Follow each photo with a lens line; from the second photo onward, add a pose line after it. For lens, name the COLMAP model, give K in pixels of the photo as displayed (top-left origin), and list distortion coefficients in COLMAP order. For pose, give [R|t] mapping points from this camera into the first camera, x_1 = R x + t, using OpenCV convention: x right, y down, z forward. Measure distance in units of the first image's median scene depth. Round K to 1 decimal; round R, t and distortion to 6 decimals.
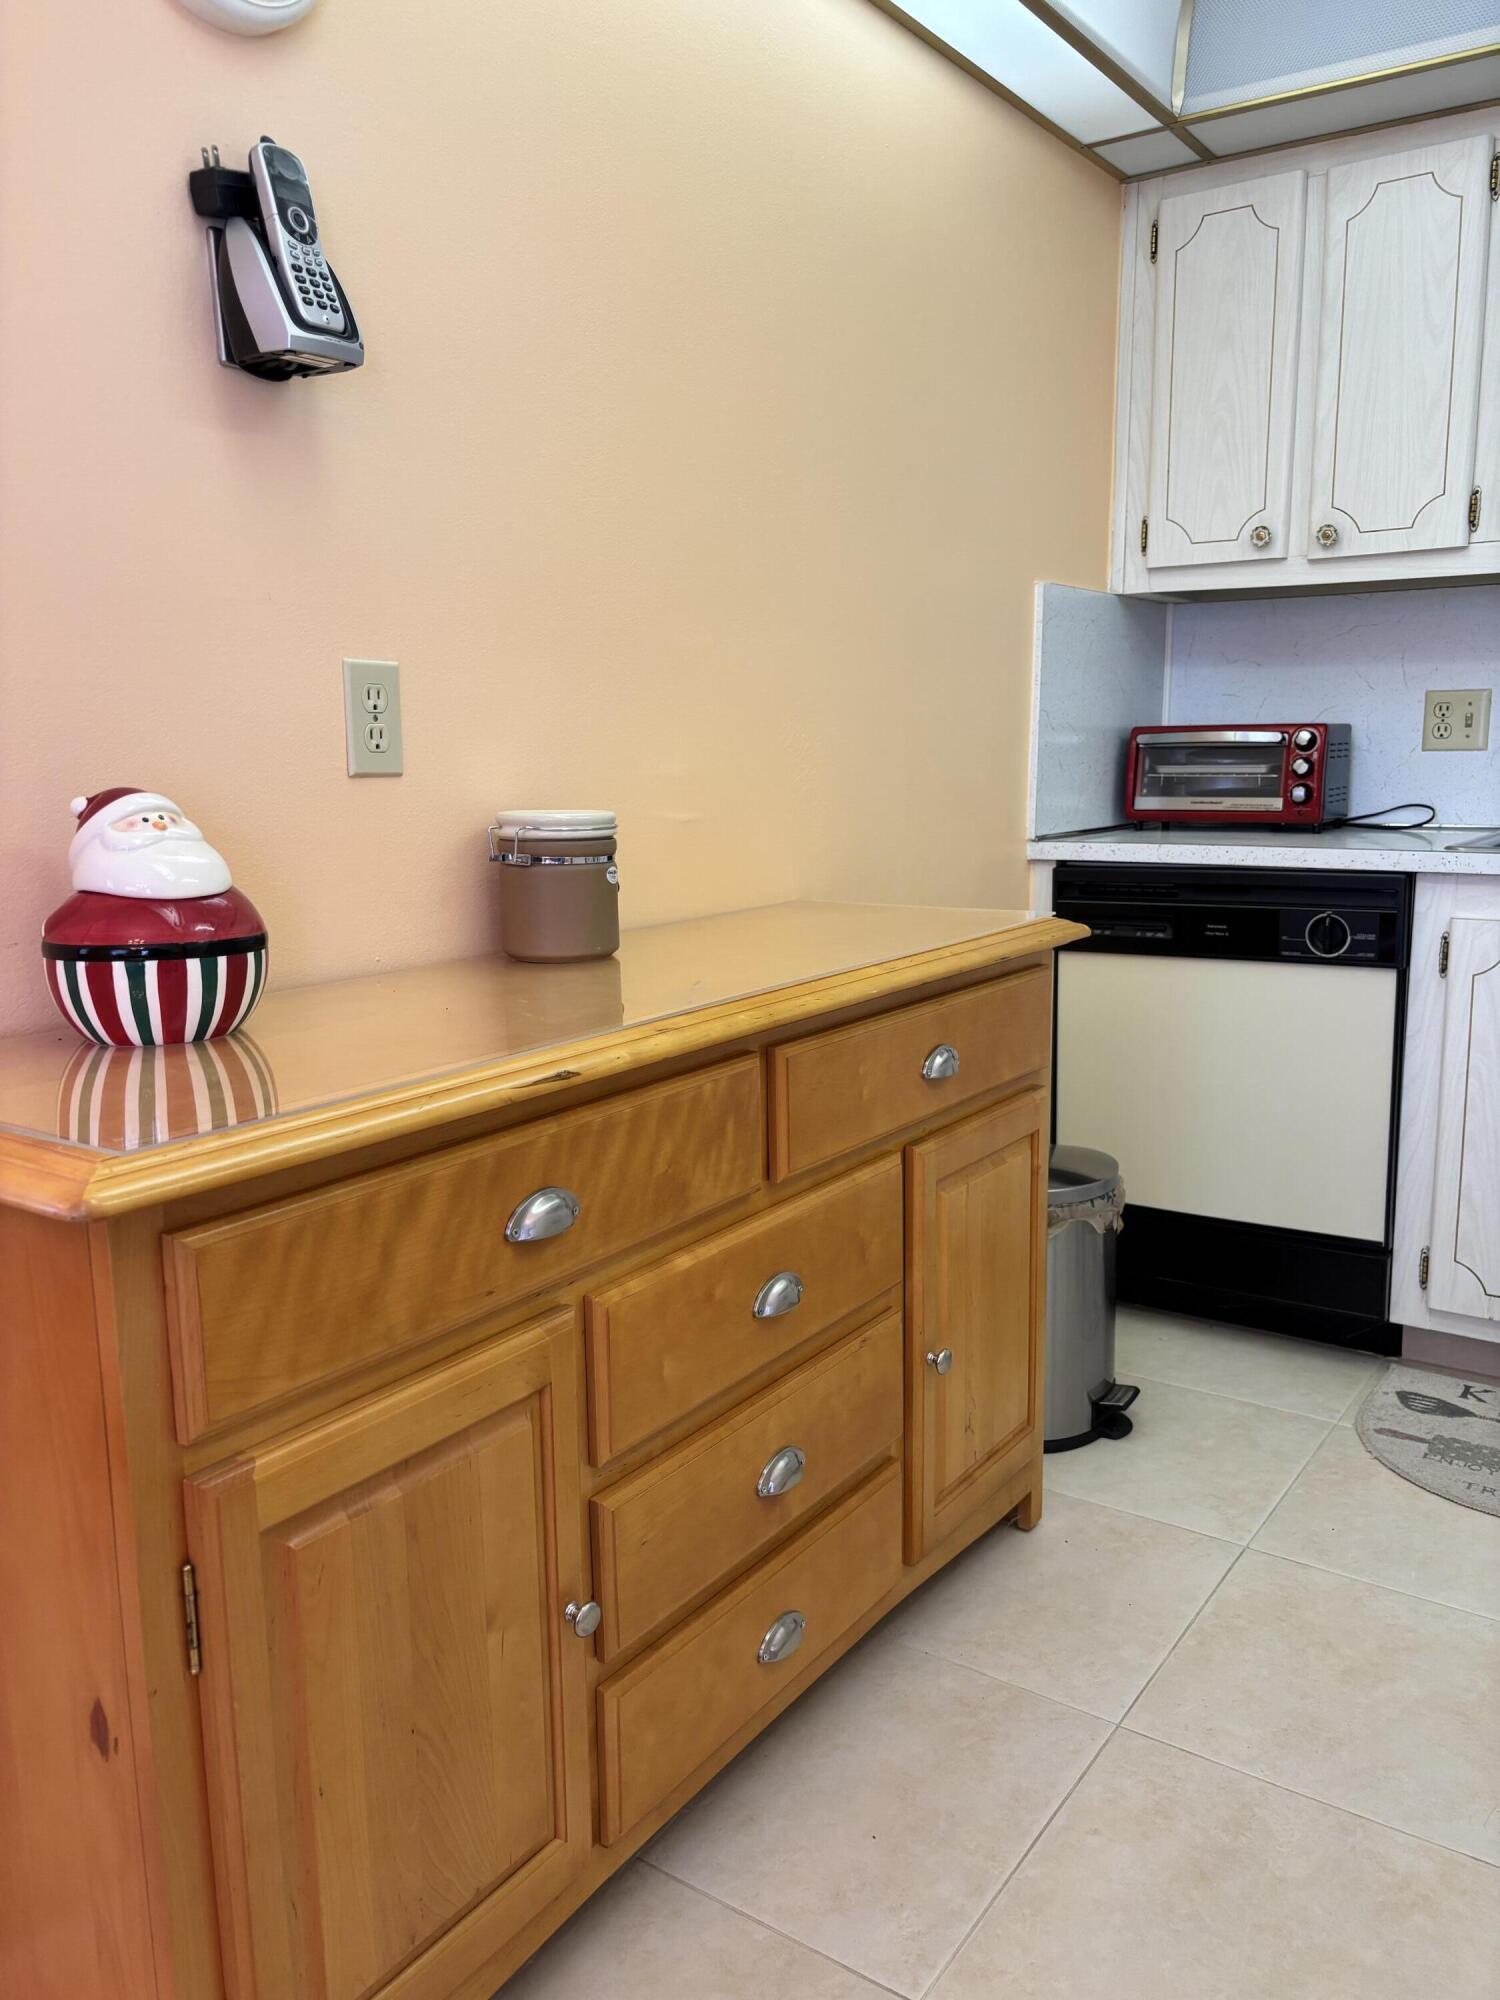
lens RADIAL K [[1513.8, 0, 750.0], [0, 1513.8, 1000.0], [0, 0, 1]] dist [0.037077, -0.046410]
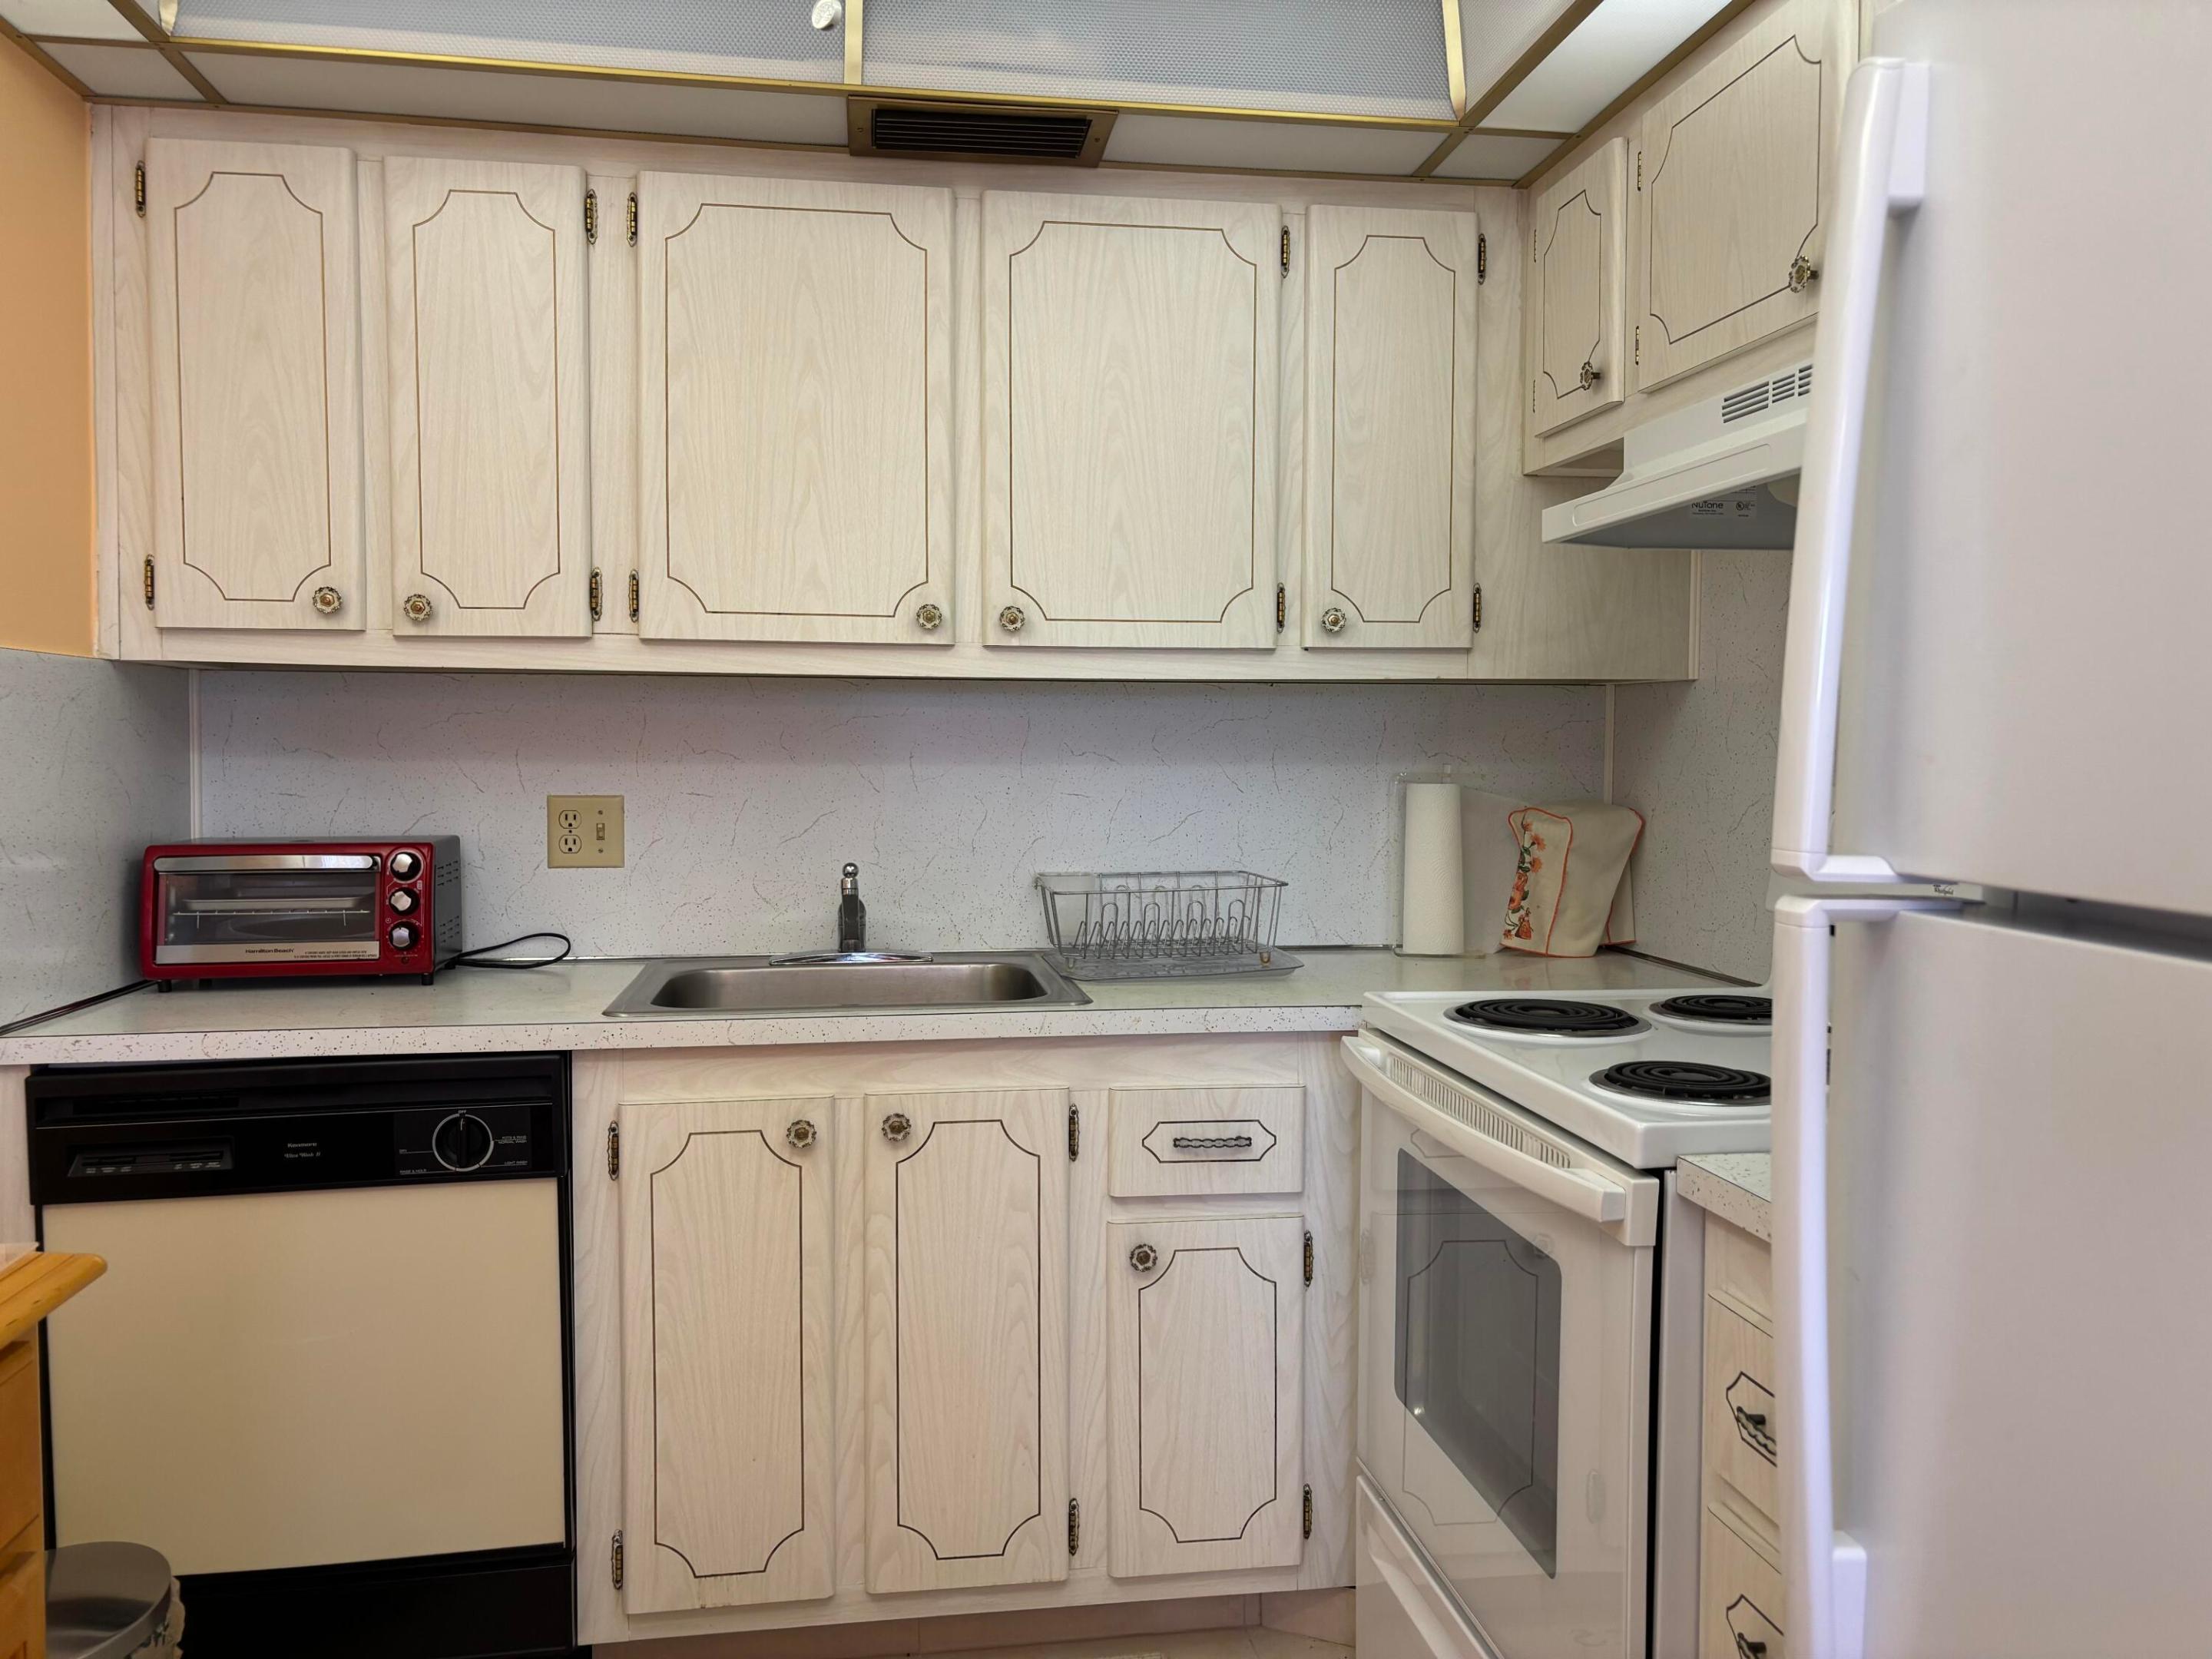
lens RADIAL K [[1674.3, 0, 1119.2], [0, 1674.3, 808.1], [0, 0, 1]] dist [0.037077, -0.046410]
pose [[0.713175, -0.014977, 0.700826, 0.031284], [0.109028, 0.989975, -0.089793, -0.085192], [-0.692456, 0.140448, 0.707658, 0.155322]]
